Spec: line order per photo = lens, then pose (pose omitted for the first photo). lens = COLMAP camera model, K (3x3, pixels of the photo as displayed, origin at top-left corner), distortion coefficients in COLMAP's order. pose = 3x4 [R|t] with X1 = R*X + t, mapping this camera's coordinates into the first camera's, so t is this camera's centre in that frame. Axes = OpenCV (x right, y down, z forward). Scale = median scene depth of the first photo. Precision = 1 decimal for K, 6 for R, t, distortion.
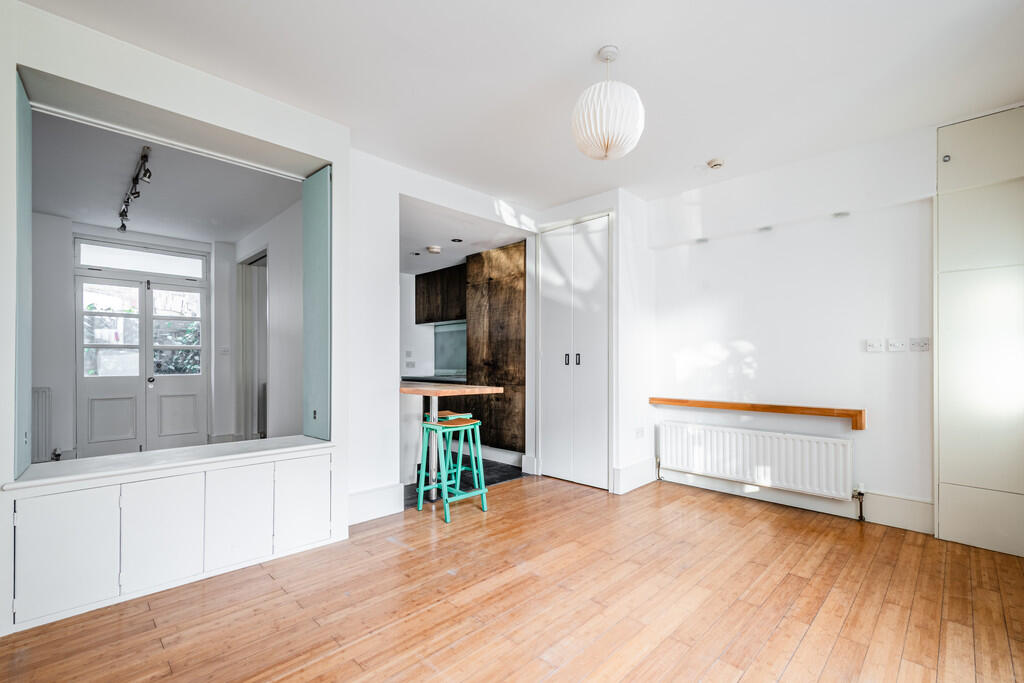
lens RADIAL K [[448.2, 0, 513.0], [0, 448.2, 360.8], [0, 0, 1]] dist [0.001730, 0.000150]
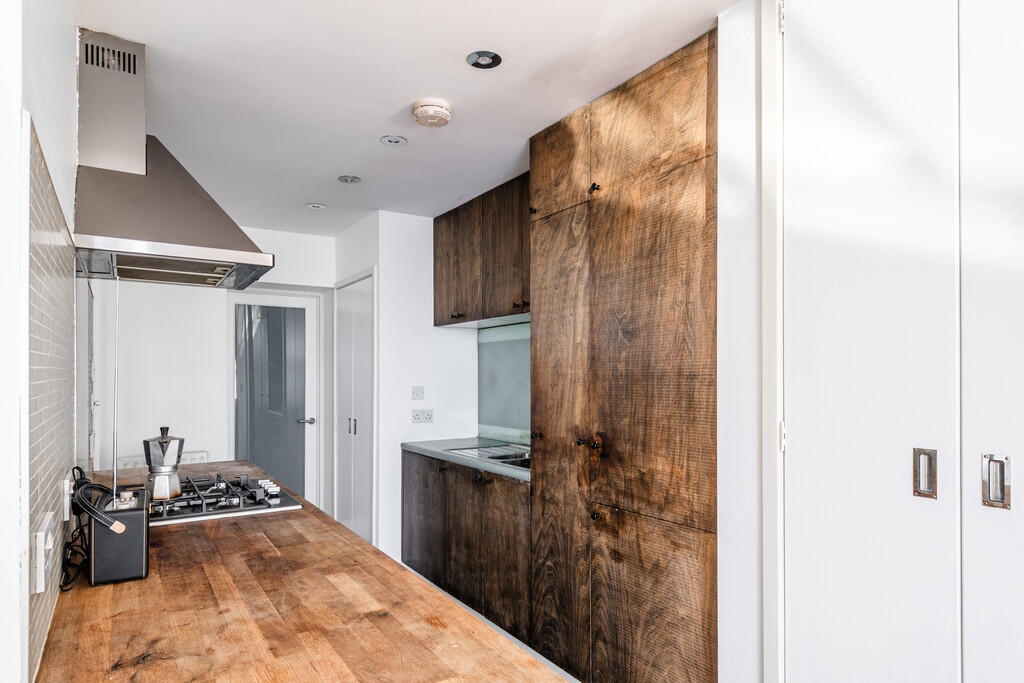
lens RADIAL K [[602.6, 0, 514.6], [0, 602.6, 372.5], [0, 0, 1]] dist [0.001394, 0.000558]
pose [[0.978981, -0.004286, -0.203908, -0.017108], [0.004470, 0.999990, 0.000443, -0.045621], [0.203904, -0.001345, 0.978990, 0.546000]]
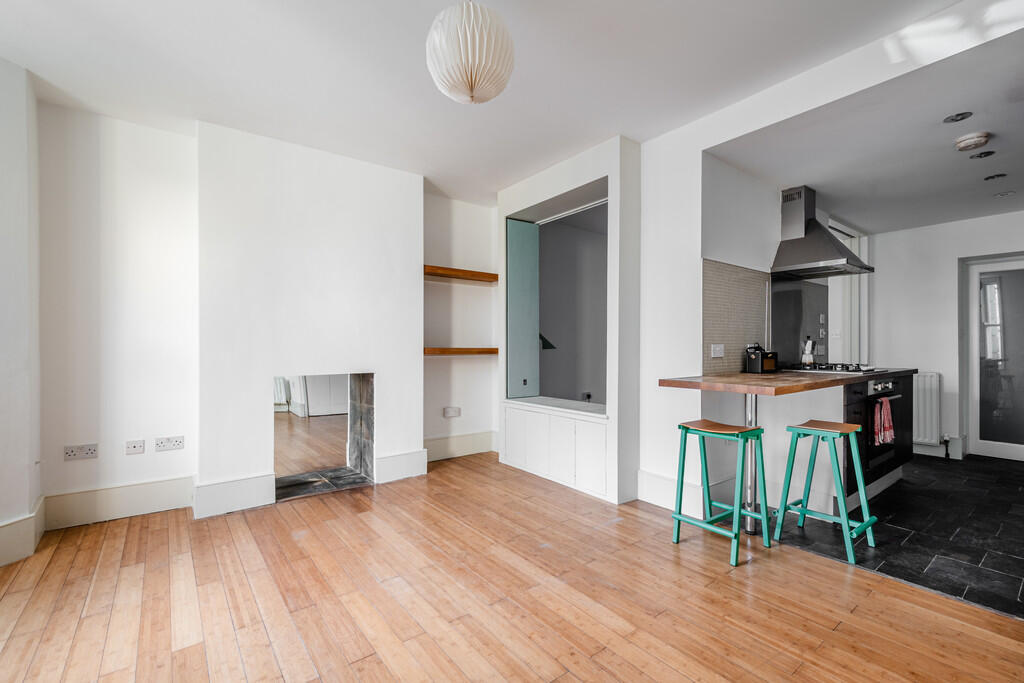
lens RADIAL K [[444.9, 0, 511.3], [0, 444.9, 347.1], [0, 0, 1]] dist [0.002370, 0.000298]
pose [[-0.130955, -0.000968, -0.991388, 0.430399], [0.003482, 0.999993, -0.001436, 0.003011], [0.991382, -0.003641, -0.130951, 0.500697]]
